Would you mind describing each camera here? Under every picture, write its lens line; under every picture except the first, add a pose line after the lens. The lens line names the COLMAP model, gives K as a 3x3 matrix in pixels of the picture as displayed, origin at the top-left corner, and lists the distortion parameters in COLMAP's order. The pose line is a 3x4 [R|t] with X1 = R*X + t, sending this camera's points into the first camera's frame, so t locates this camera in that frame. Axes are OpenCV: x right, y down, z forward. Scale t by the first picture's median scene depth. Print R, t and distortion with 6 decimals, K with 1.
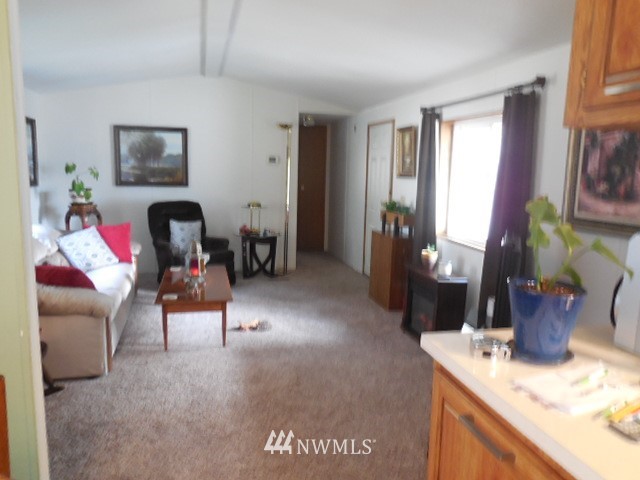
lens RADIAL K [[494.0, 0, 320.0], [0, 494.0, 240.0], [0, 0, 1]] dist [-0.003717, -0.003917]
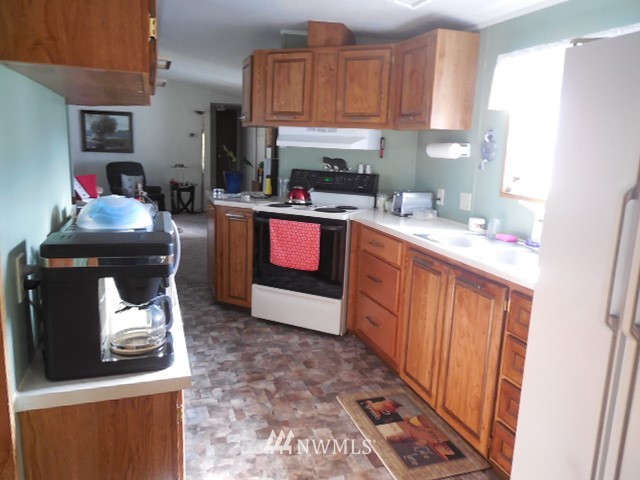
lens RADIAL K [[494.0, 0, 320.0], [0, 494.0, 240.0], [0, 0, 1]] dist [-0.003717, -0.003917]
pose [[0.995764, -0.005985, 0.091753, 0.153210], [0.001859, 0.998986, 0.044990, 0.088437], [-0.091929, -0.044629, 0.994765, -0.537630]]
